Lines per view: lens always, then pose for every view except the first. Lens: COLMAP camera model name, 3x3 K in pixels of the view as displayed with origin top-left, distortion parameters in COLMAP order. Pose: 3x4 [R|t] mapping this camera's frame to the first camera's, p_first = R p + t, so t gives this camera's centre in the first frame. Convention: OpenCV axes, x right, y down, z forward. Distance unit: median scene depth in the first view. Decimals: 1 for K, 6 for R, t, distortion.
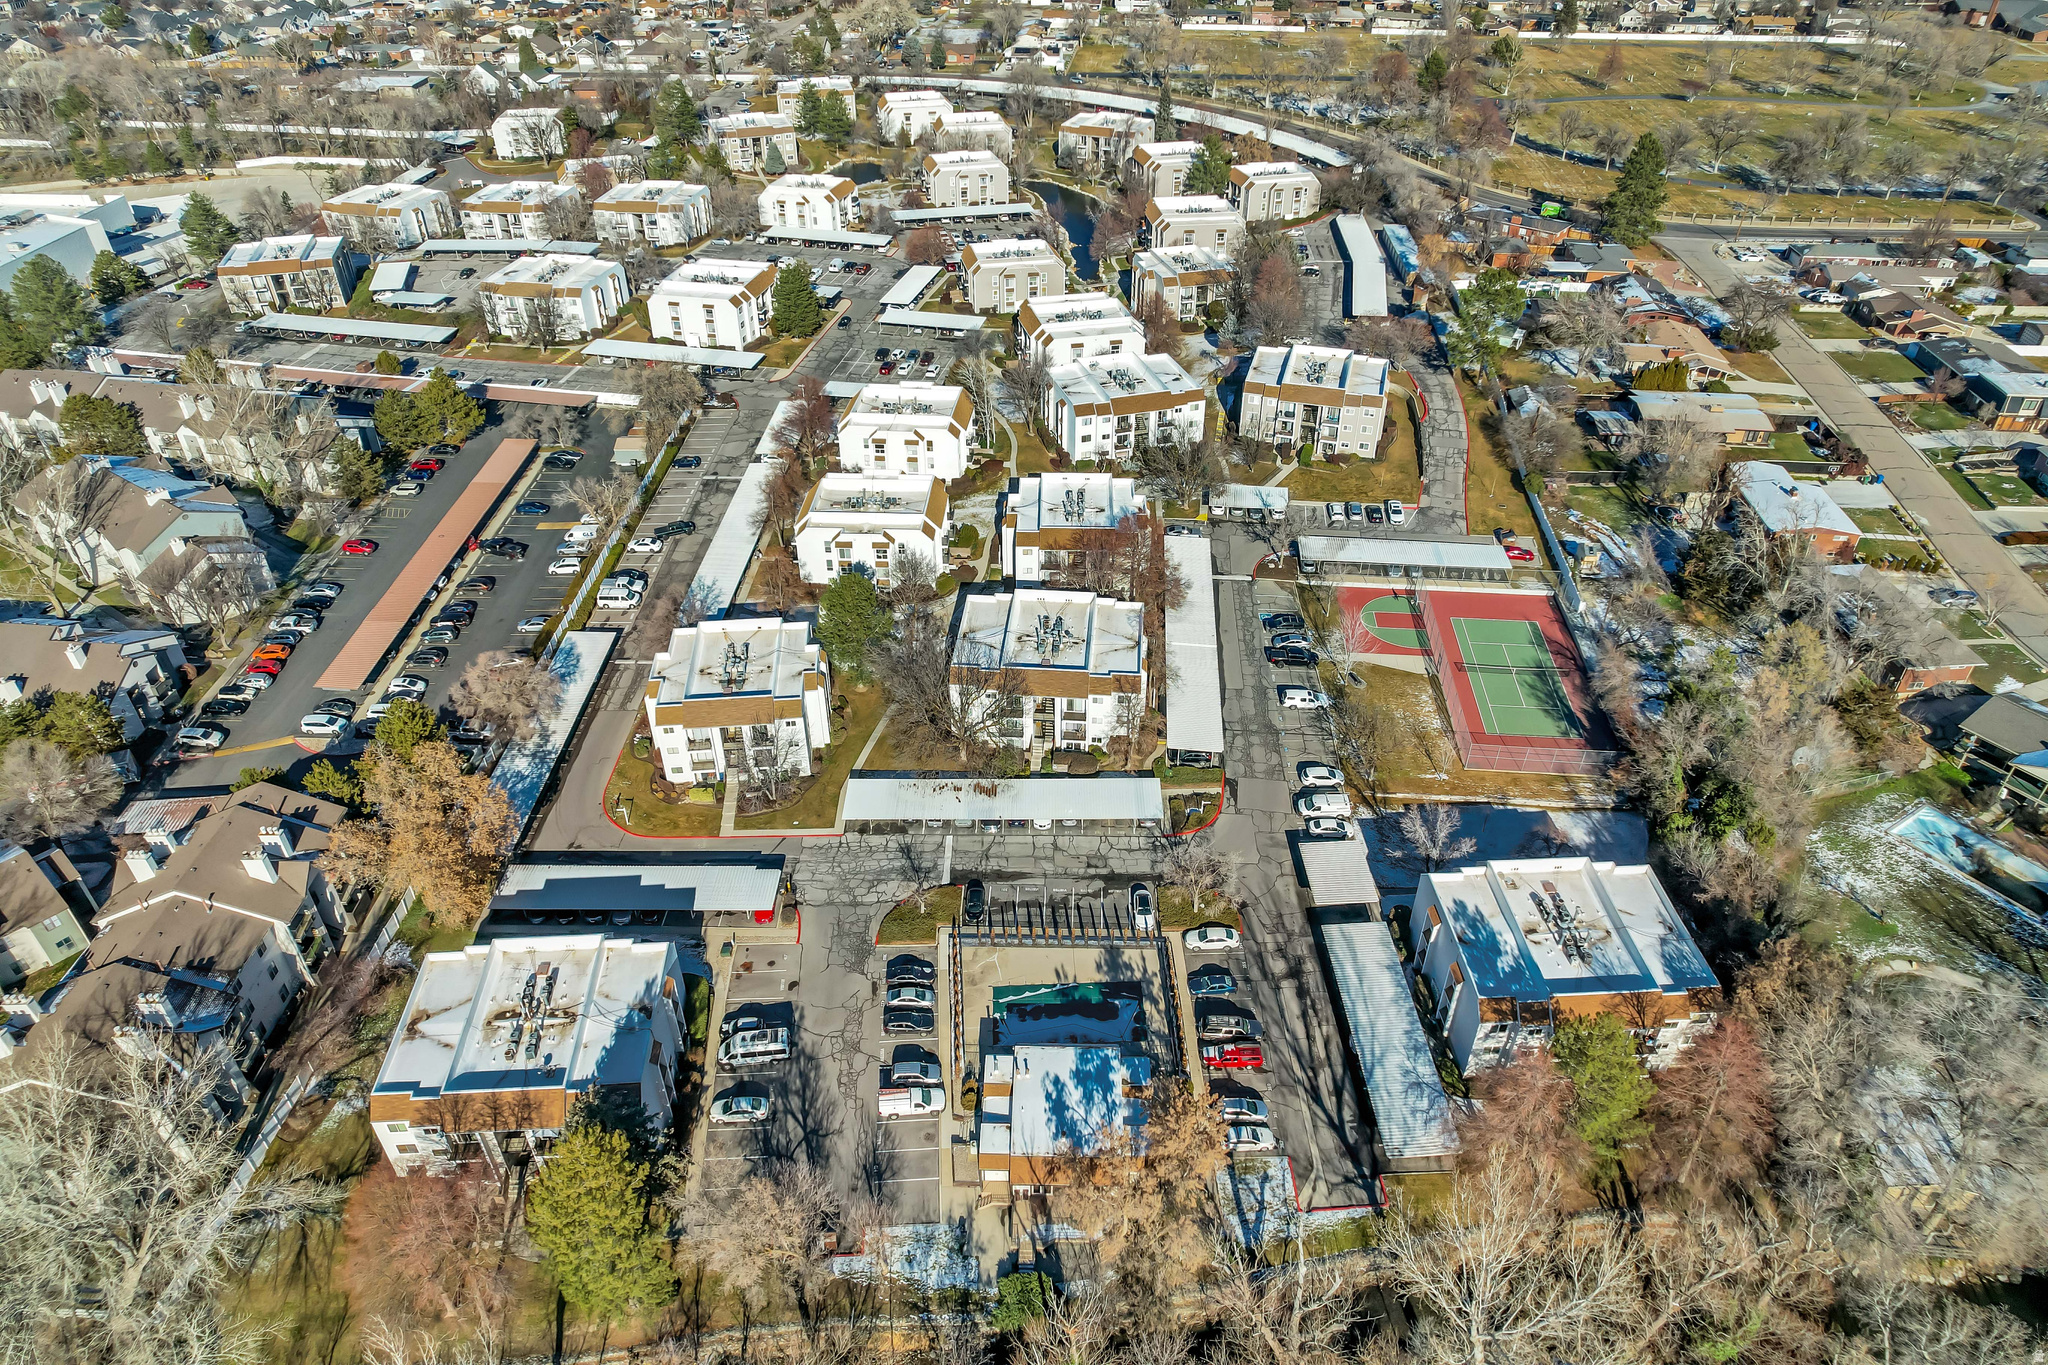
lens RADIAL K [[1305.5, 0, 1033.9], [0, 1305.5, 683.8], [0, 0, 1]] dist [-0.071120, 0.065991]
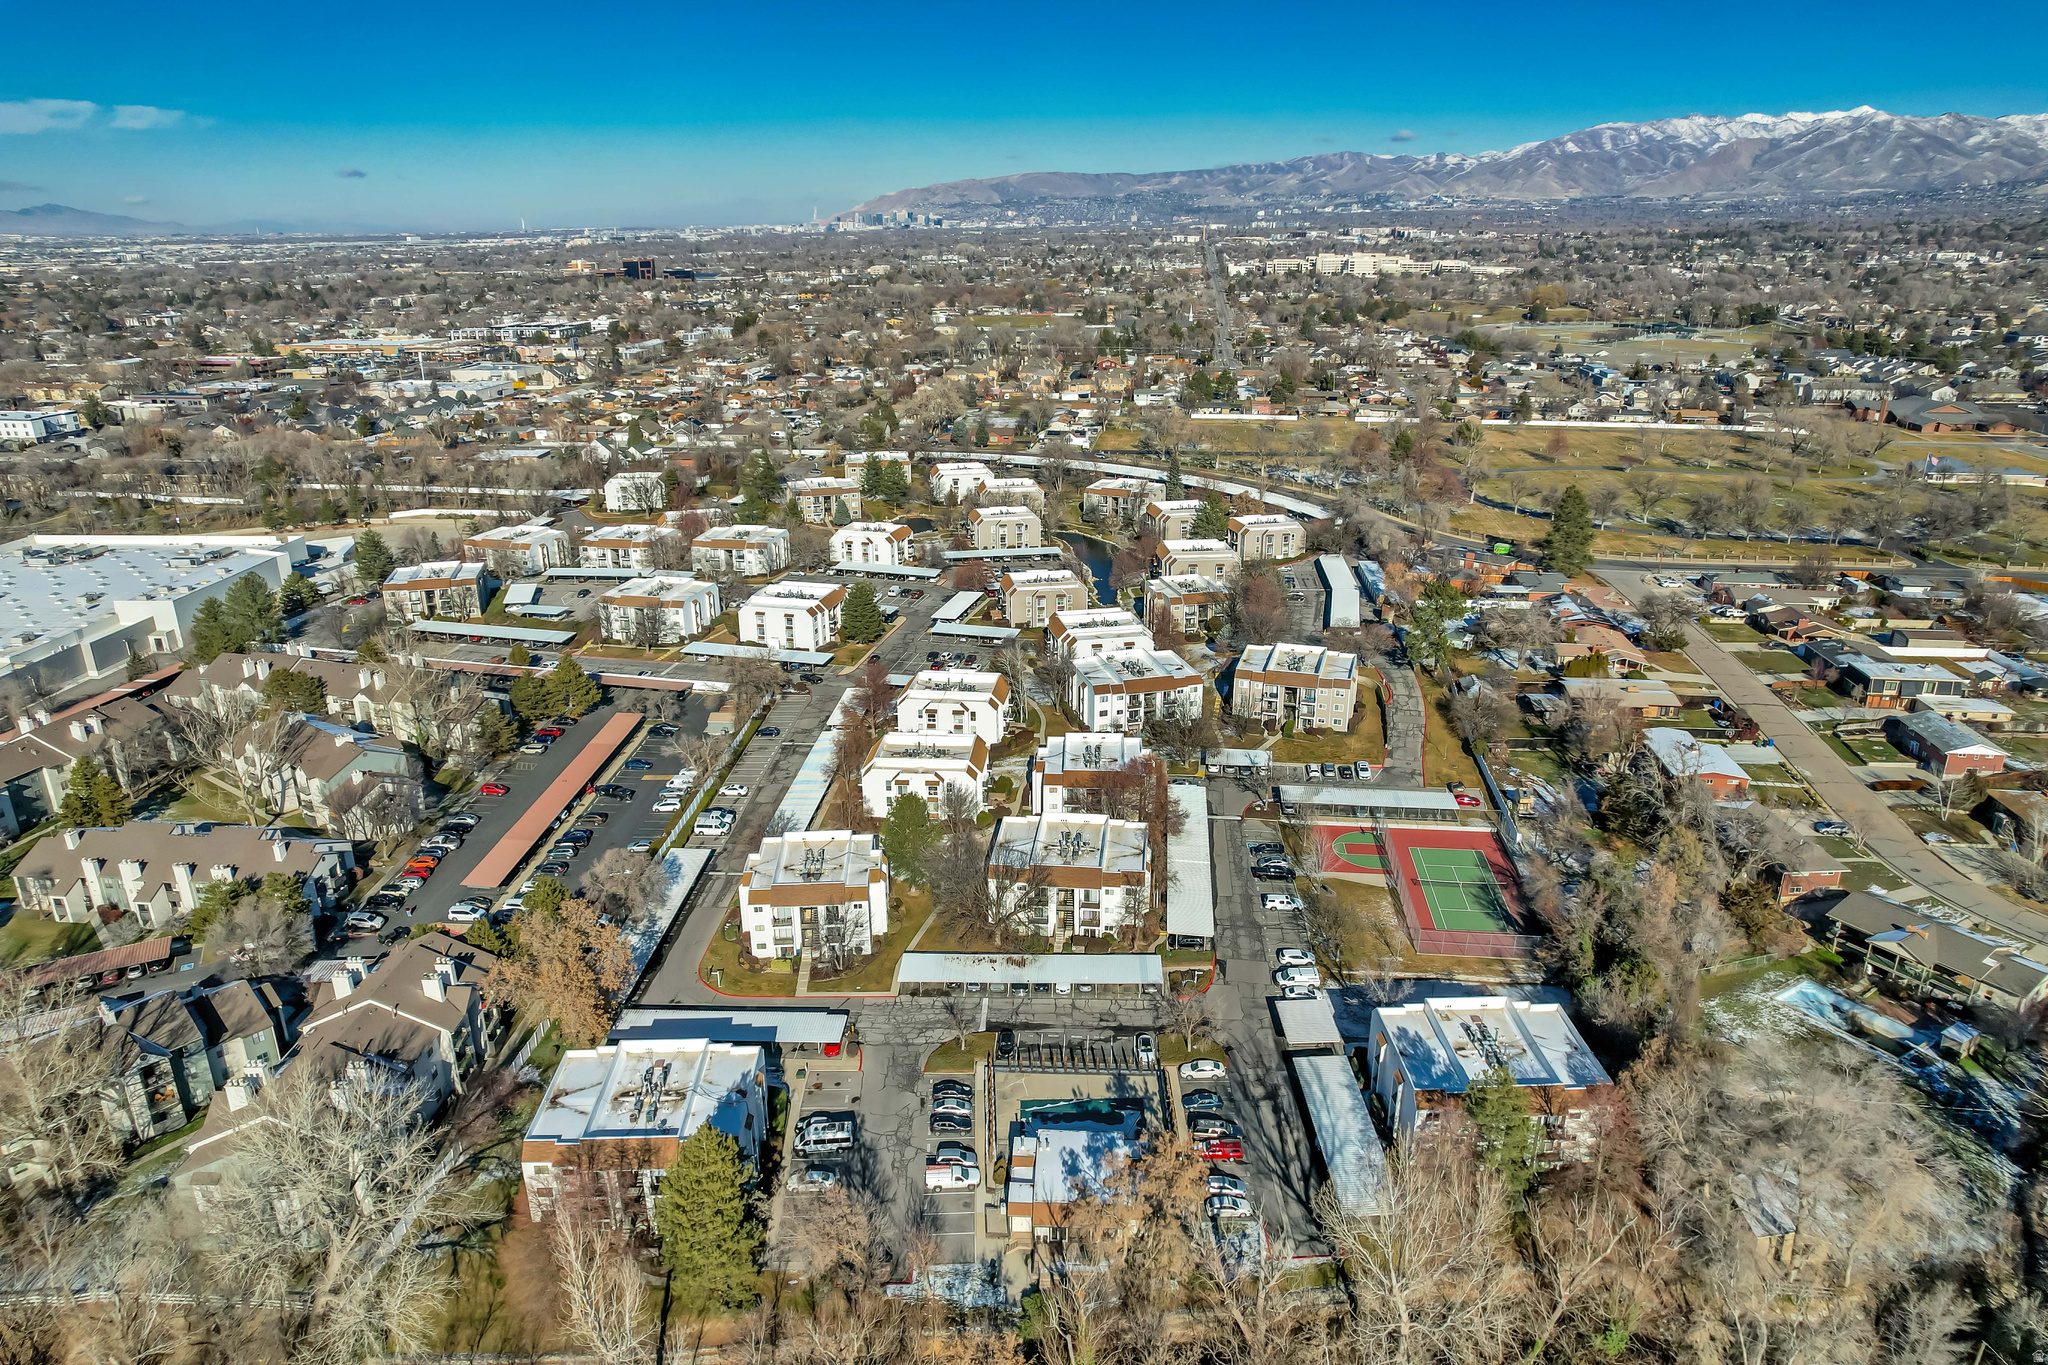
lens RADIAL K [[1305.5, 0, 1036.2], [0, 1305.5, 686.7], [0, 0, 1]] dist [-0.071120, 0.065991]
pose [[0.999749, 0.006607, -0.021394, 0.004189], [-0.012202, 0.961906, -0.273109, 0.126088], [0.018775, 0.273301, 0.961745, -0.175758]]
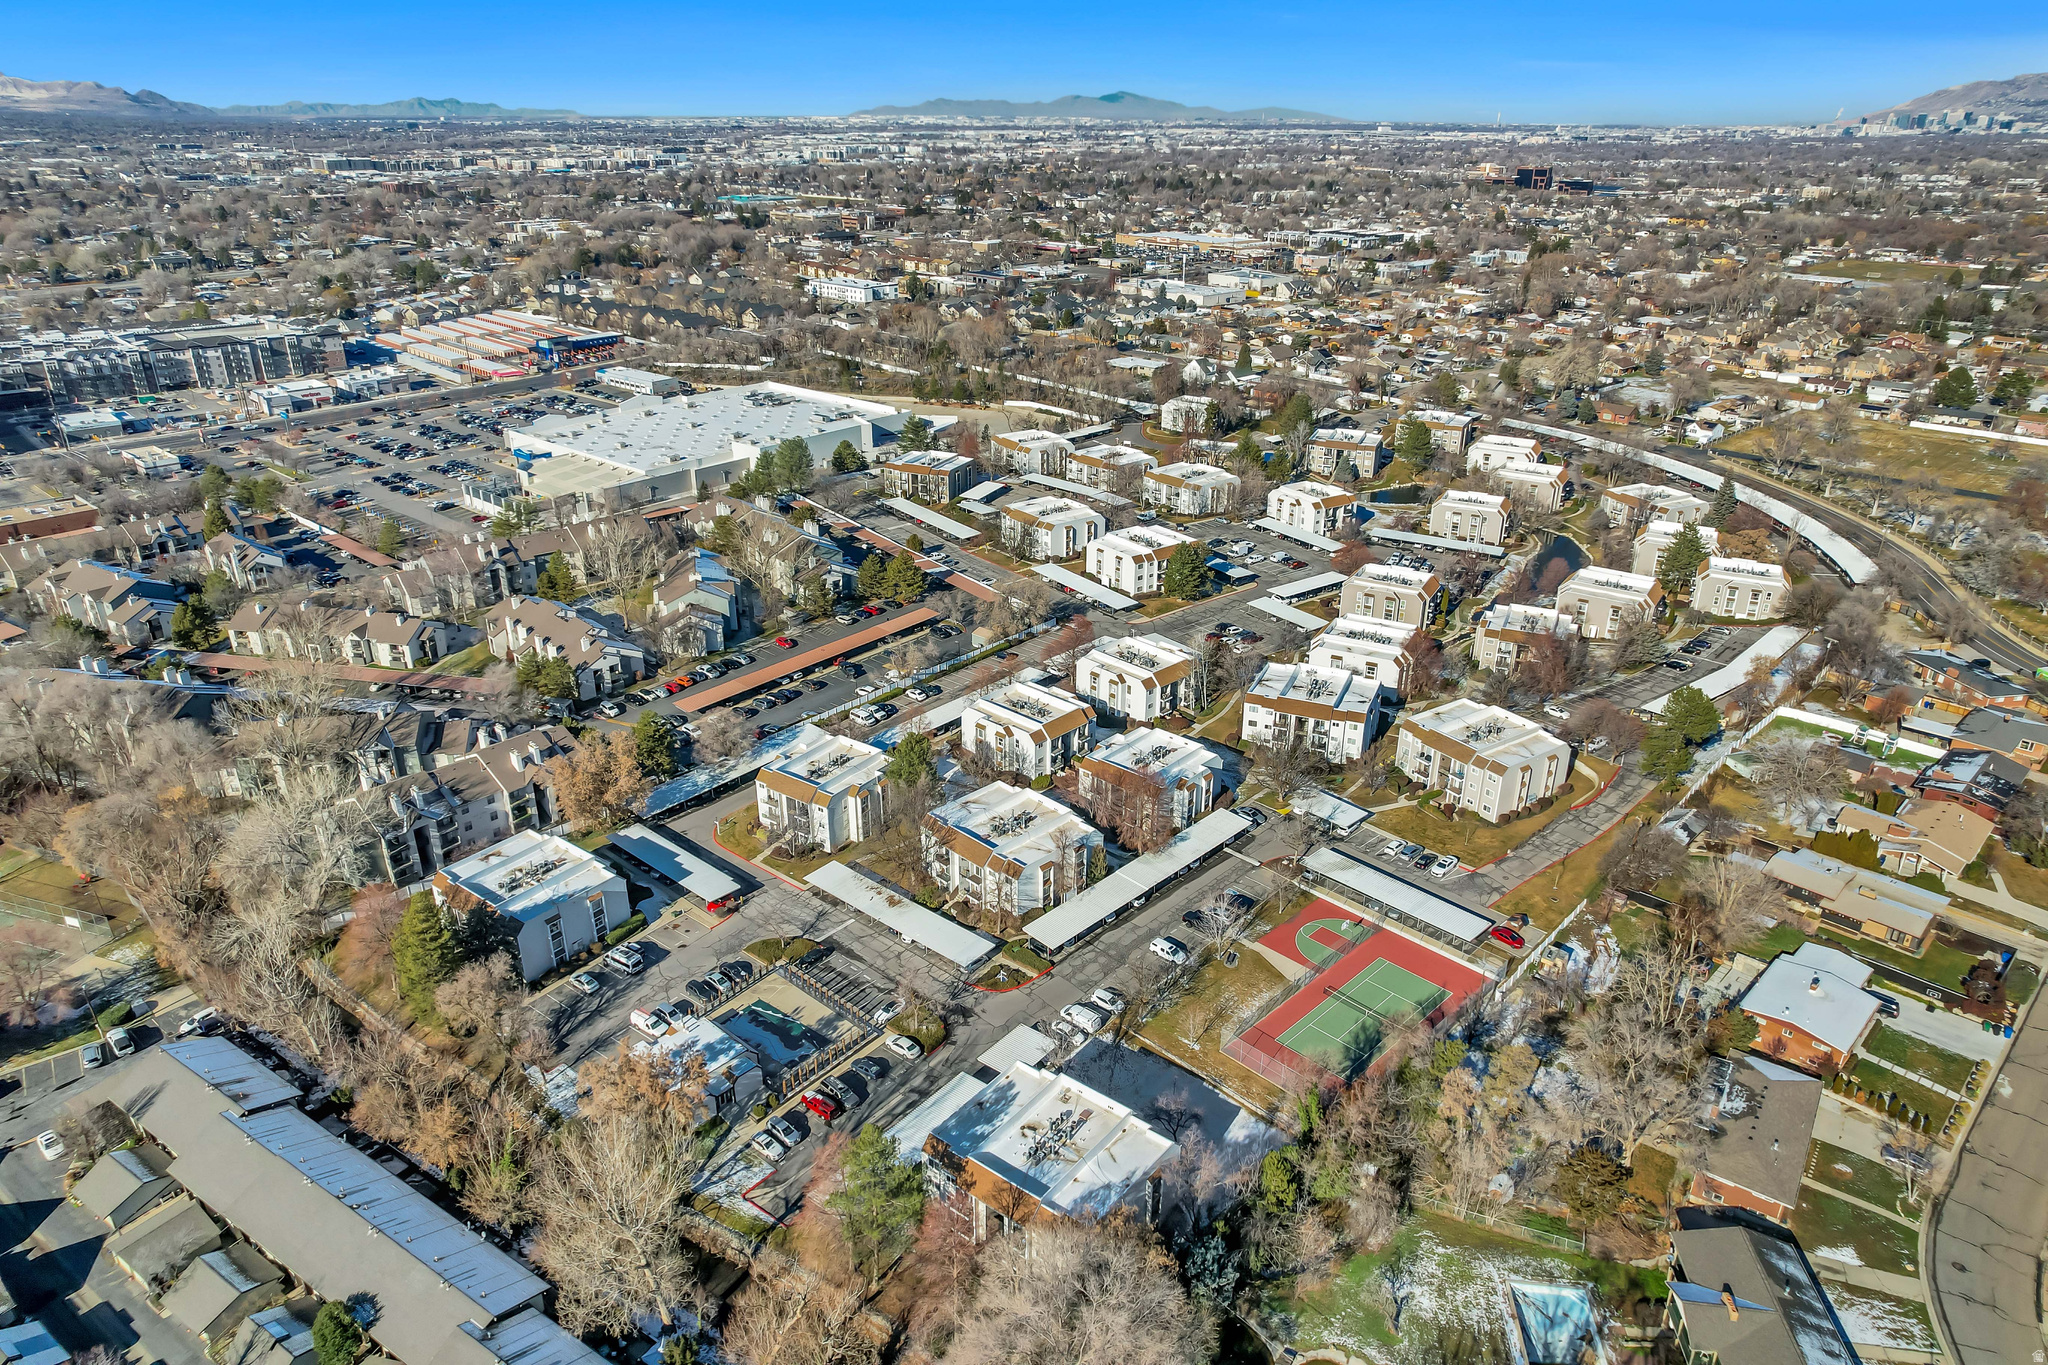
lens RADIAL K [[1305.5, 0, 1034.9], [0, 1305.5, 680.1], [0, 0, 1]] dist [-0.071120, 0.065991]
pose [[0.758061, 0.270340, -0.593516, 0.622676], [-0.387478, 0.918704, -0.076443, -0.064094], [0.524600, 0.287922, 0.801184, -0.055529]]
